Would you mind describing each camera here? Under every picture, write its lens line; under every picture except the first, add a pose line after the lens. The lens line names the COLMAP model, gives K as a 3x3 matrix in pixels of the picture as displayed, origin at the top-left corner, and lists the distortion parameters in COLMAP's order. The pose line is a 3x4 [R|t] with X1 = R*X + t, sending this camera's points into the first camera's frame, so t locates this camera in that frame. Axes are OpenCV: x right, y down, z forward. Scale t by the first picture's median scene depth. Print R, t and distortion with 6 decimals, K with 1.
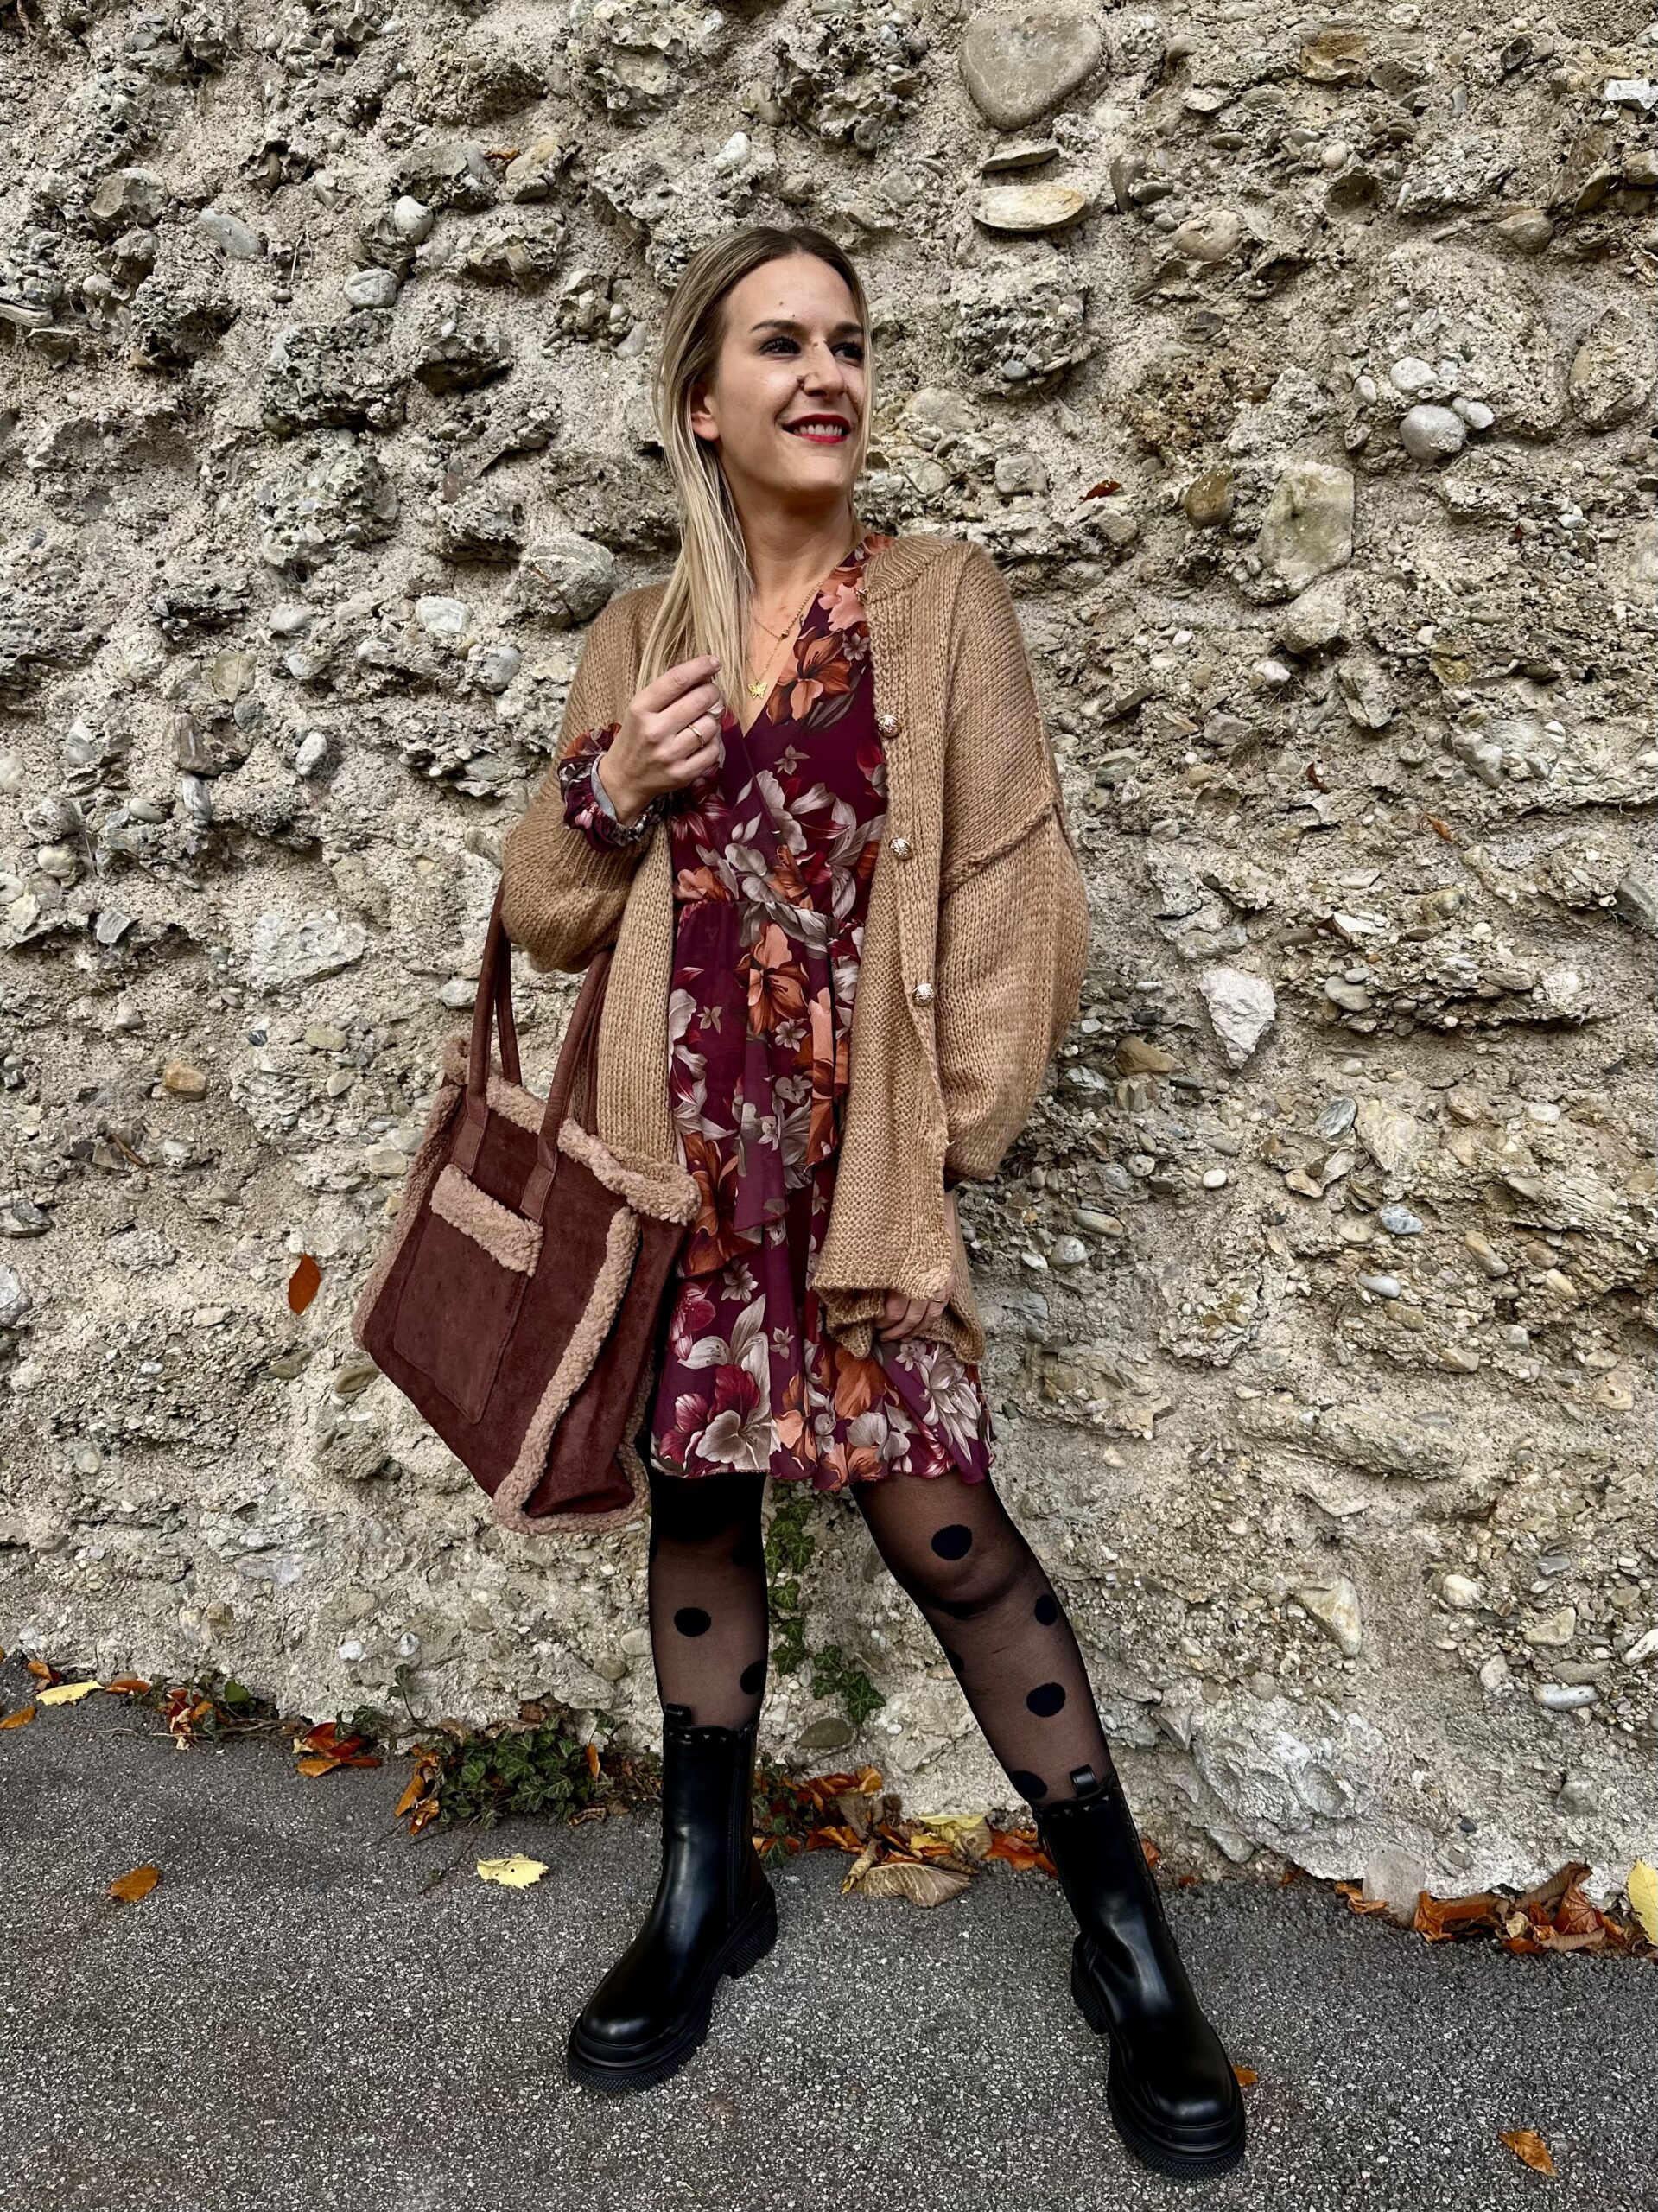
lens RADIAL K [[1718.9, 0, 909.7], [0, 1718.9, 1055.2], [0, 0, 1]] dist [-0.005999, -0.024606]
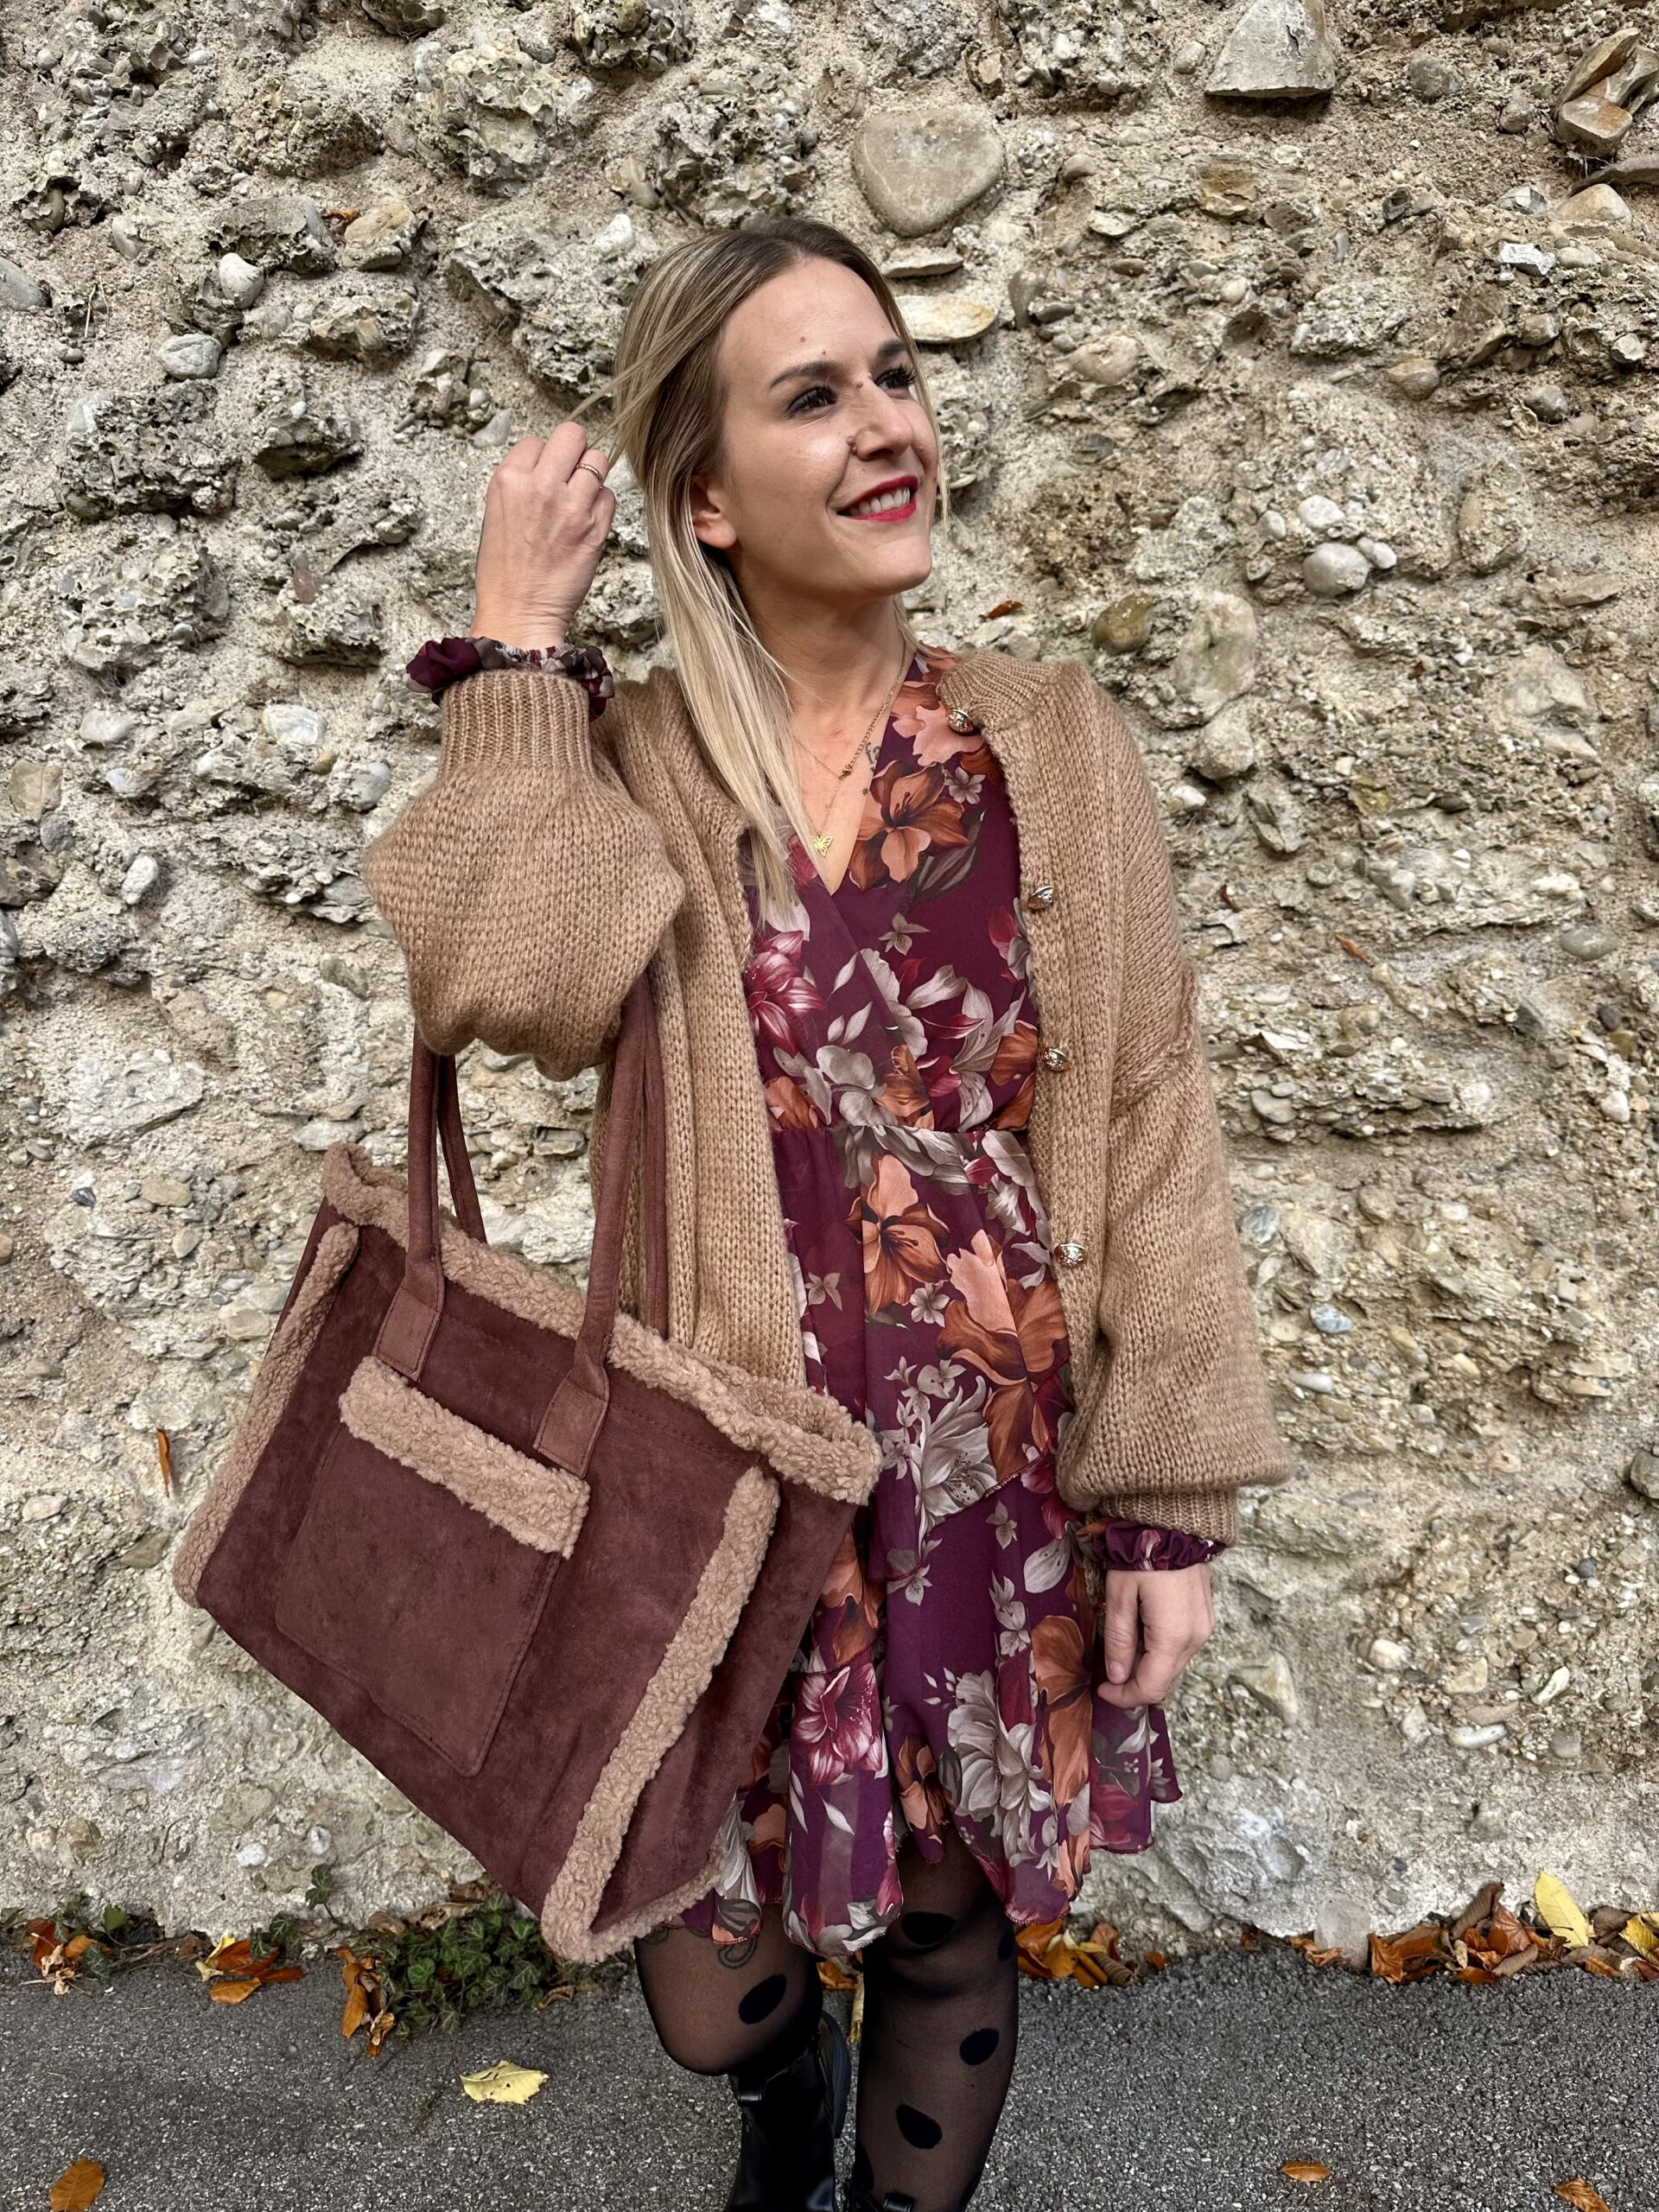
lens RADIAL K [[1551.4, 0, 811.9], [0, 1551.4, 1089.1], [0, 0, 1]] dist [-0.021062, -0.002618]
pose [[0.968604, -0.052723, 0.242956, -0.232835], [0.044204, 0.998206, 0.040388, -0.092572], [-0.244649, -0.028381, 0.969196, 0.147856]]
